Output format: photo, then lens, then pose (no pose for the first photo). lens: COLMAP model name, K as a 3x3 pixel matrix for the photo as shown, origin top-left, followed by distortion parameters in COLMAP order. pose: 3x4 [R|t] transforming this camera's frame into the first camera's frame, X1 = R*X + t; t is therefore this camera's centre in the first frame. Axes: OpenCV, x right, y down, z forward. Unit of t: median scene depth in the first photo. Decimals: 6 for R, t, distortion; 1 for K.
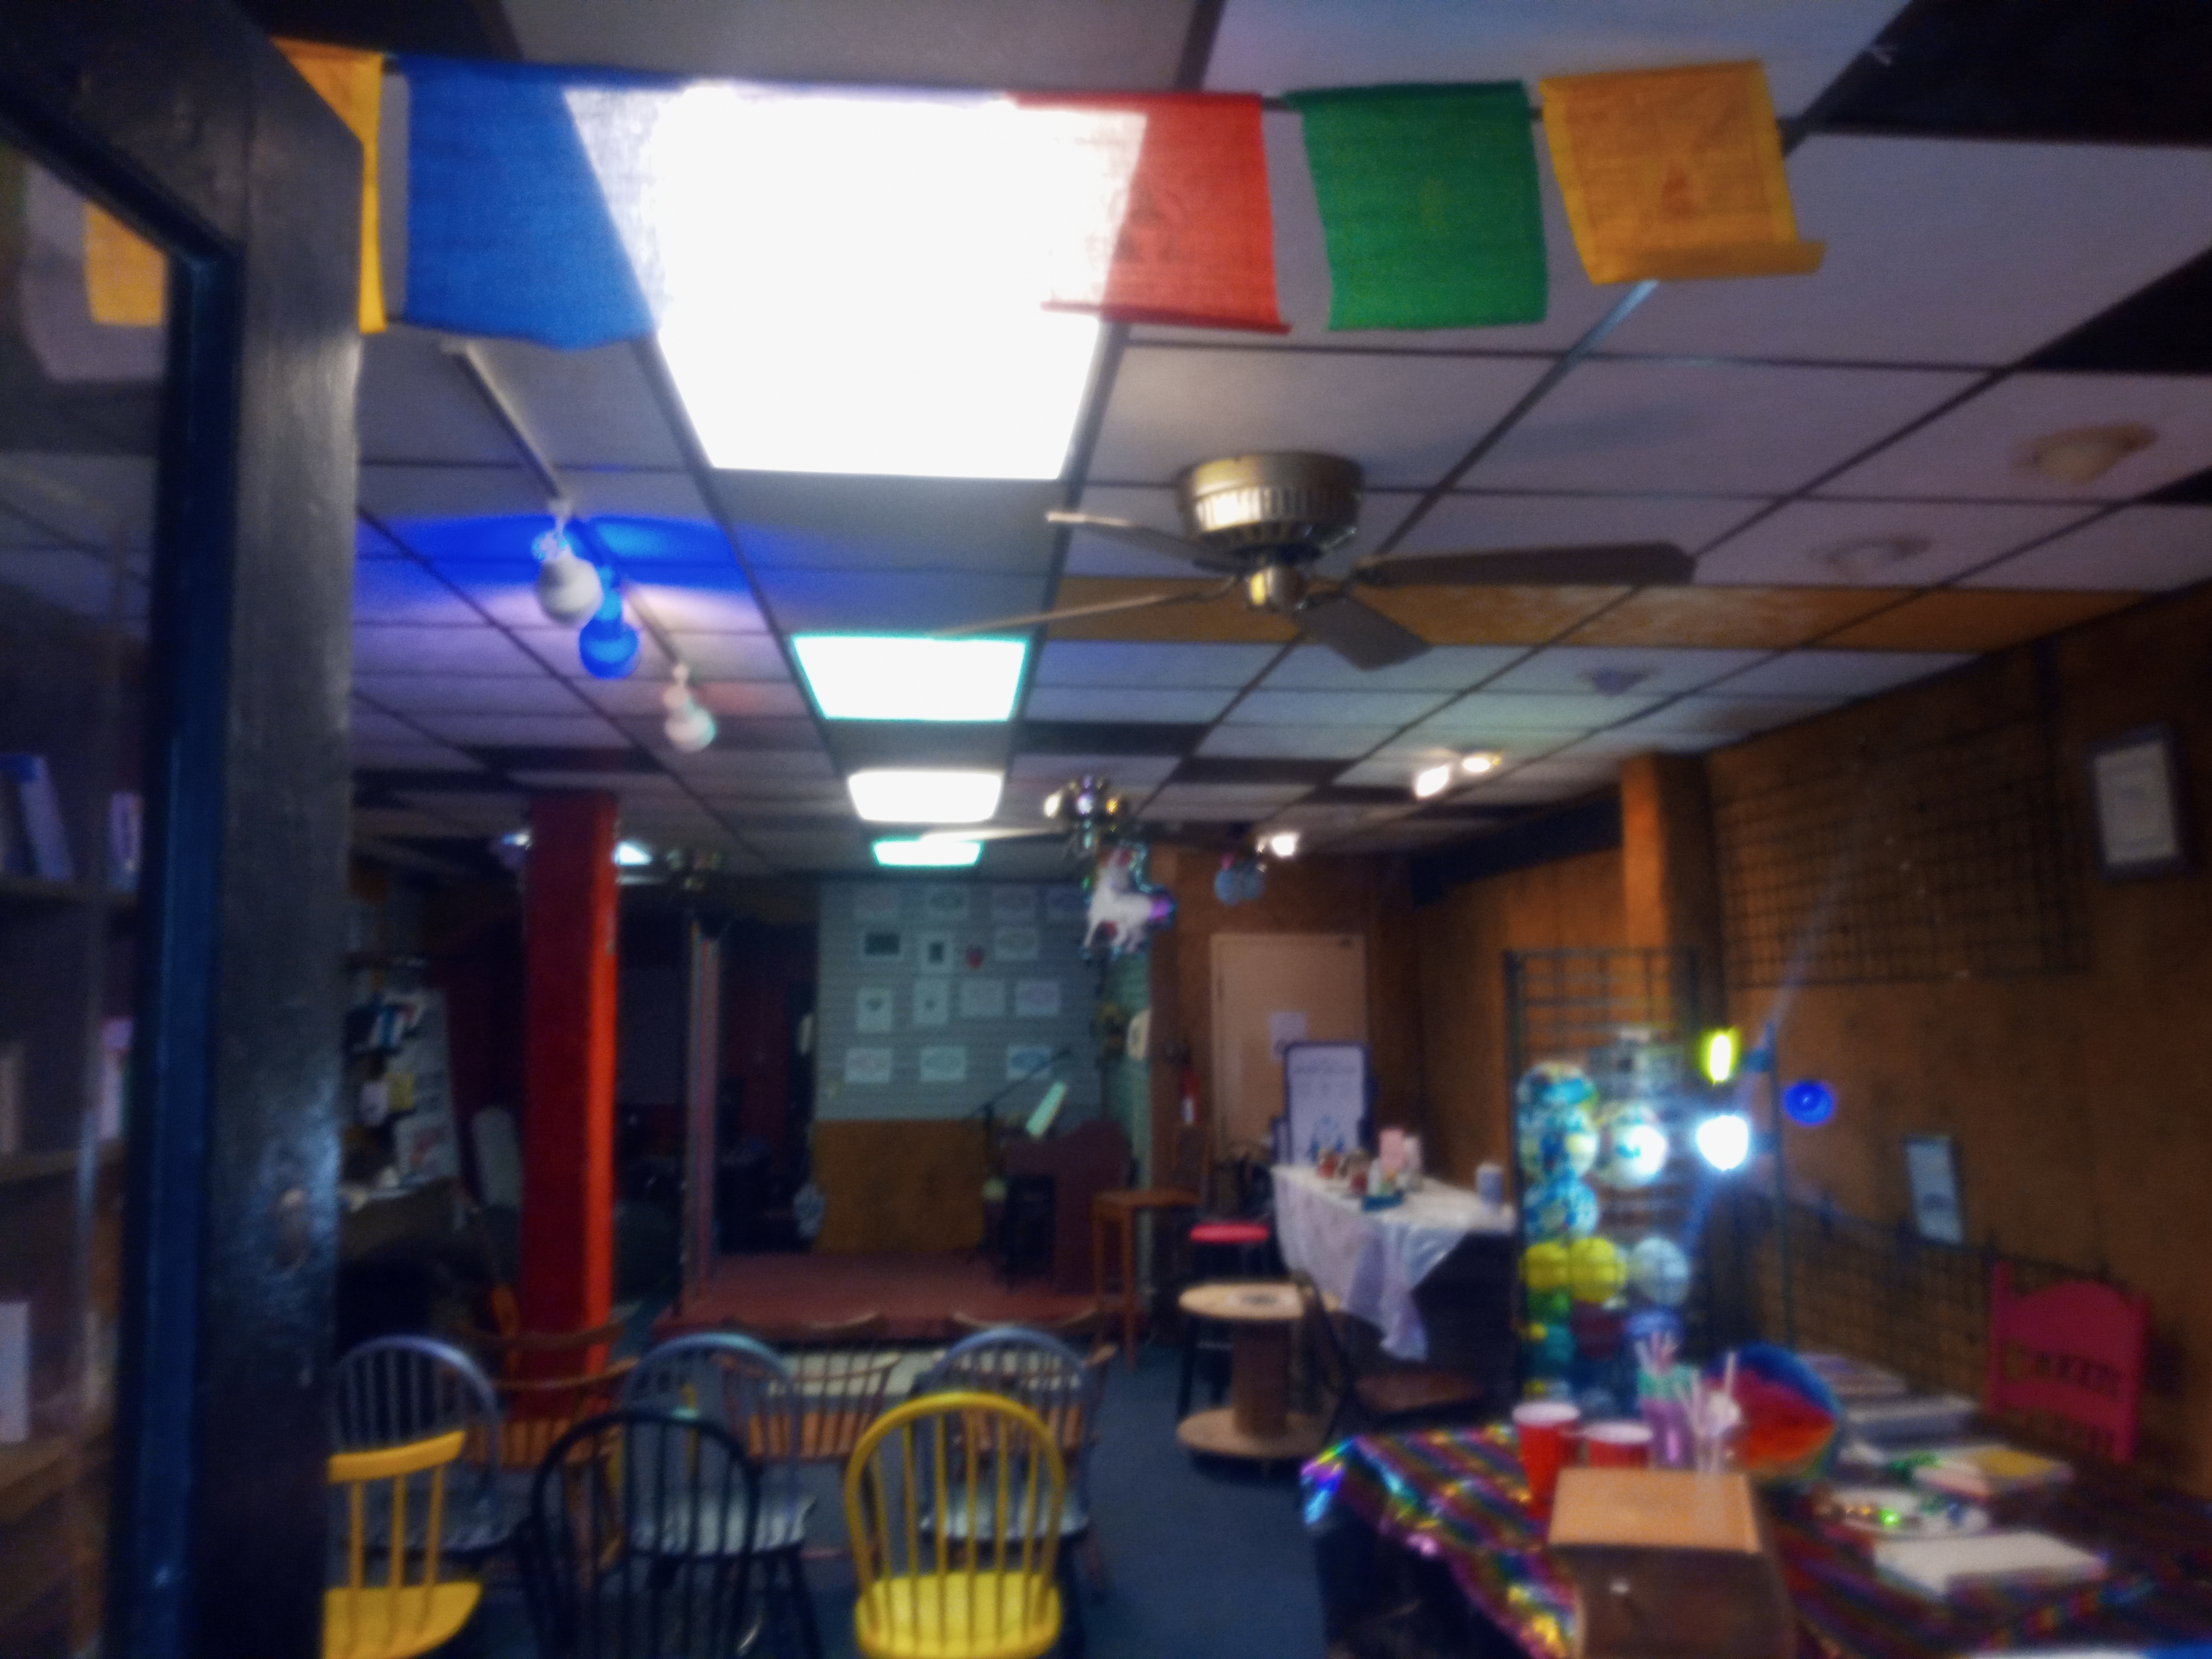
lens RADIAL K [[1729.0, 0, 1106.0], [0, 1729.0, 829.5], [0, 0, 1]] dist [0.156318, -0.313277]
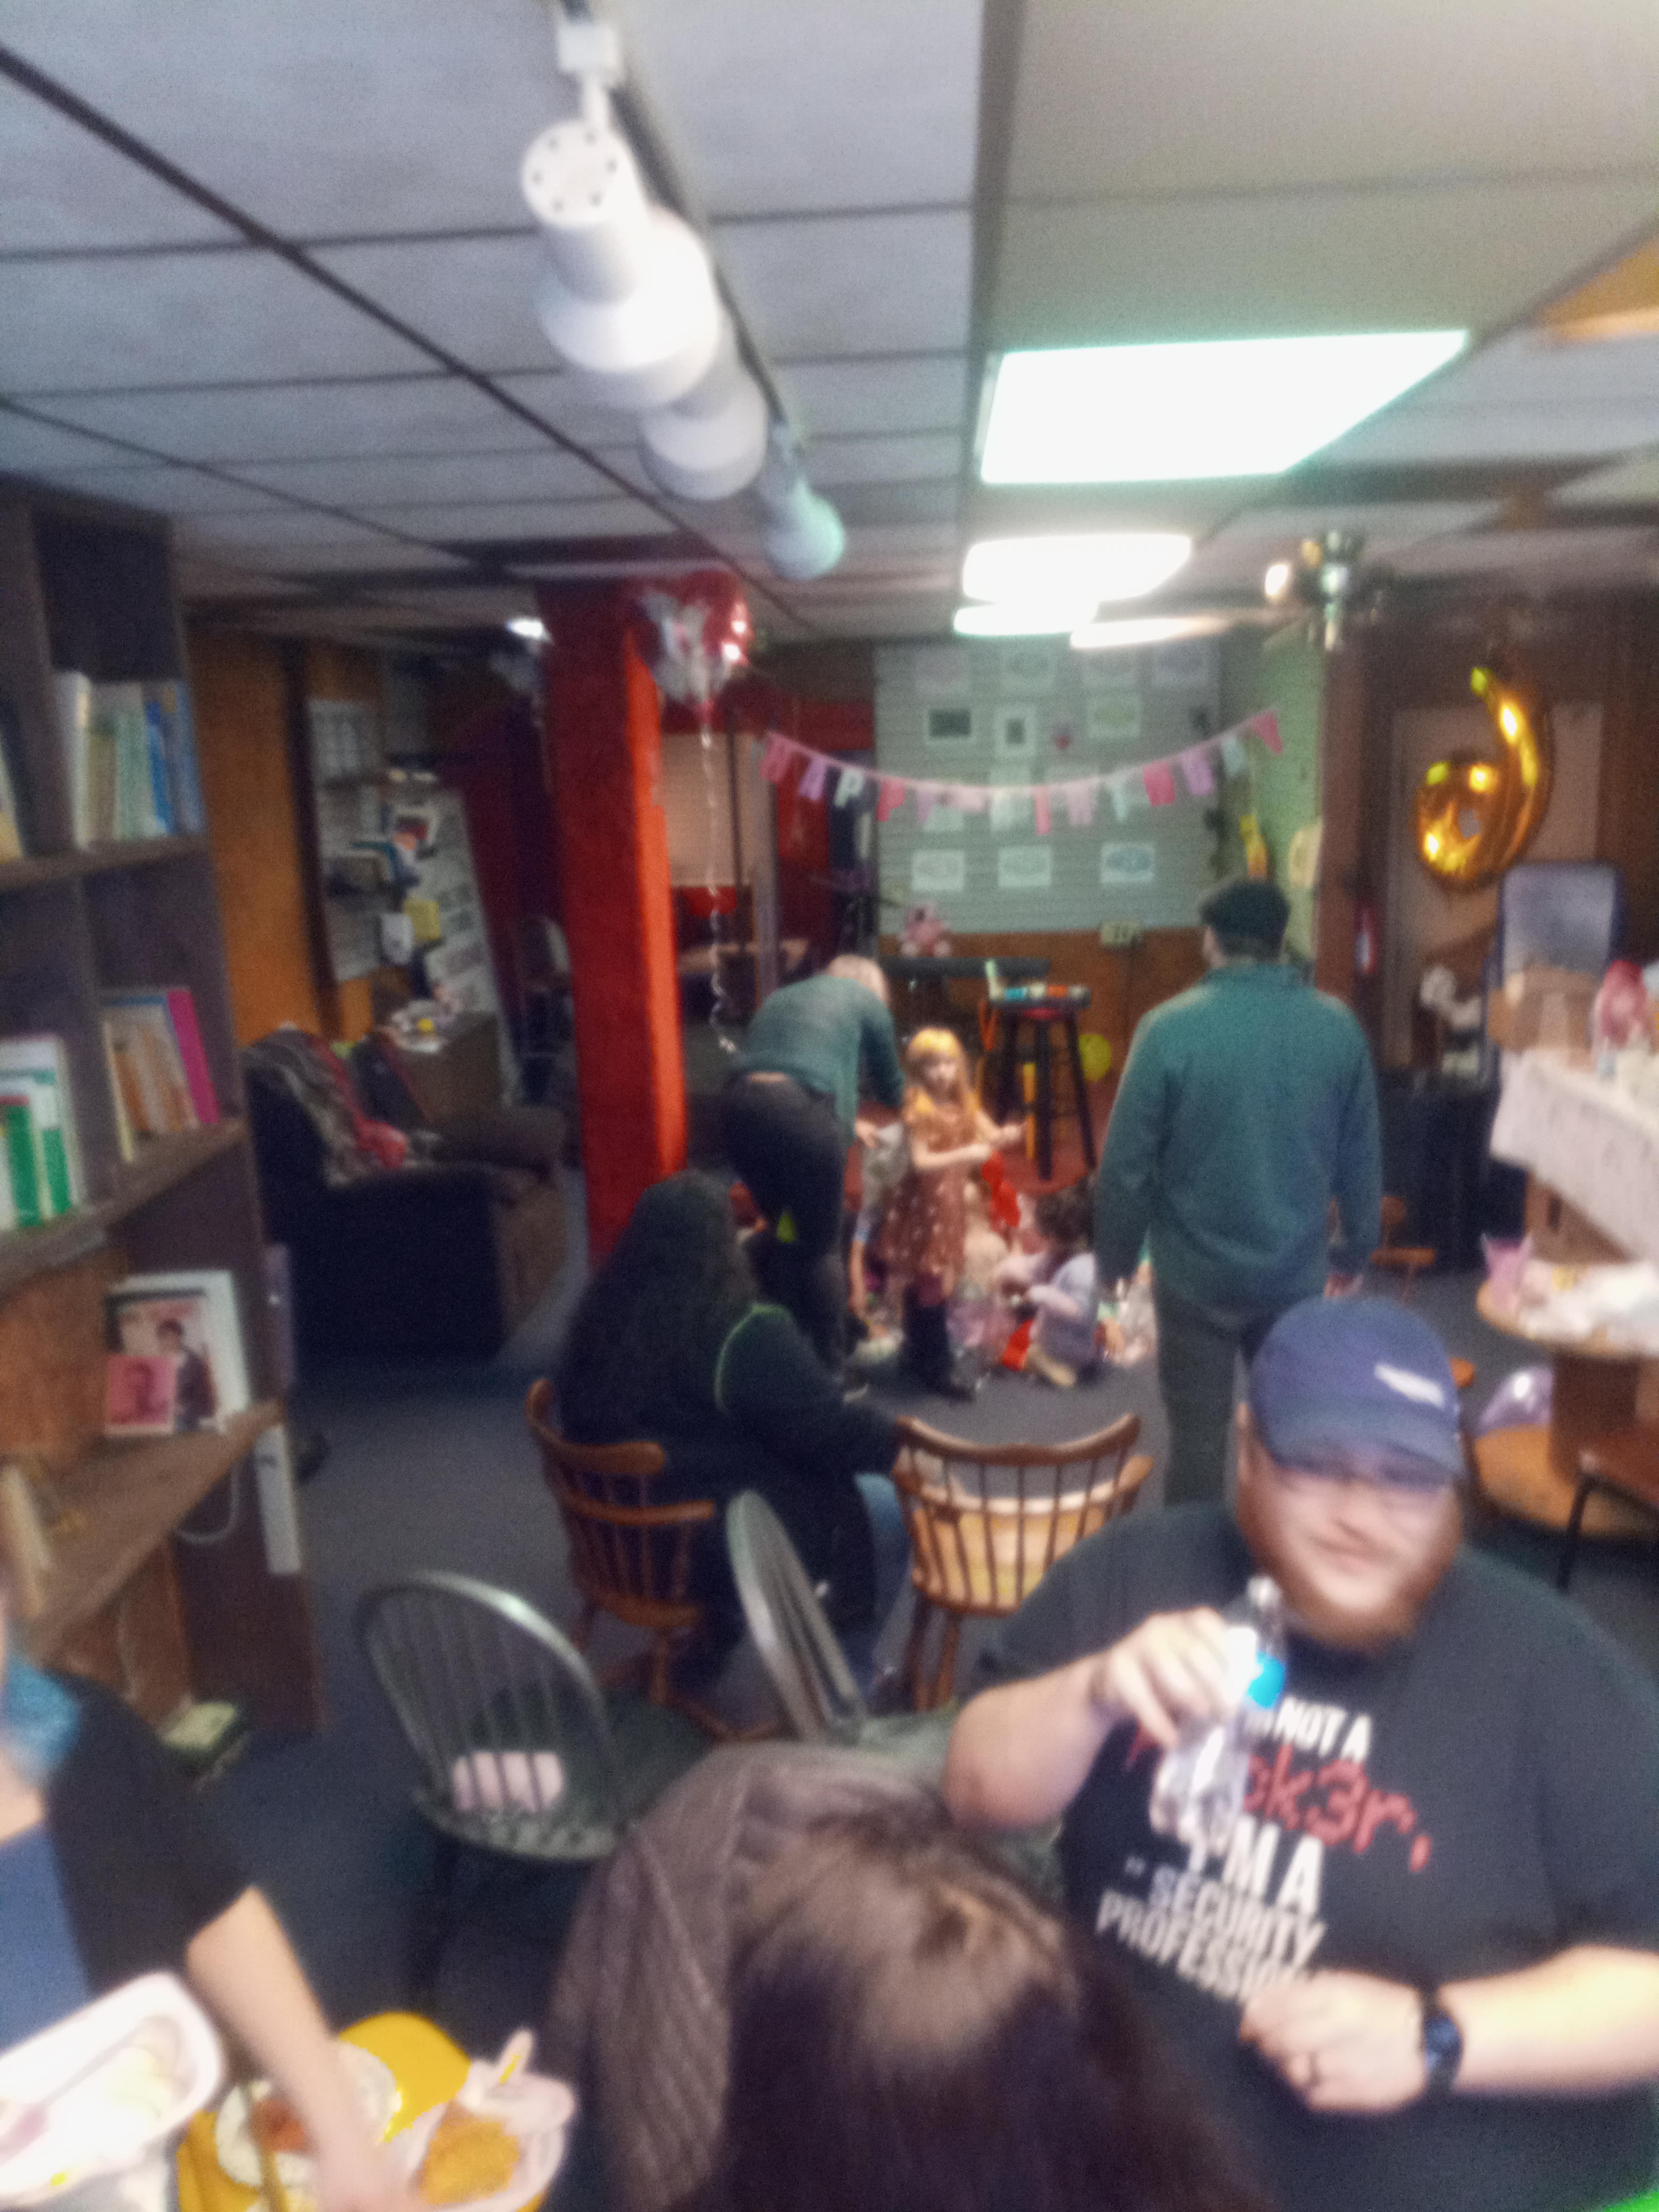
lens RADIAL K [[1729.0, 0, 829.5], [0, 1729.0, 1106.0], [0, 0, 1]] dist [0.156318, -0.313277]
pose [[0.987394, 0.011854, -0.157836, -0.060110], [0.038600, 0.949049, 0.312755, -0.026125], [0.153501, -0.314904, 0.936628, 0.177493]]
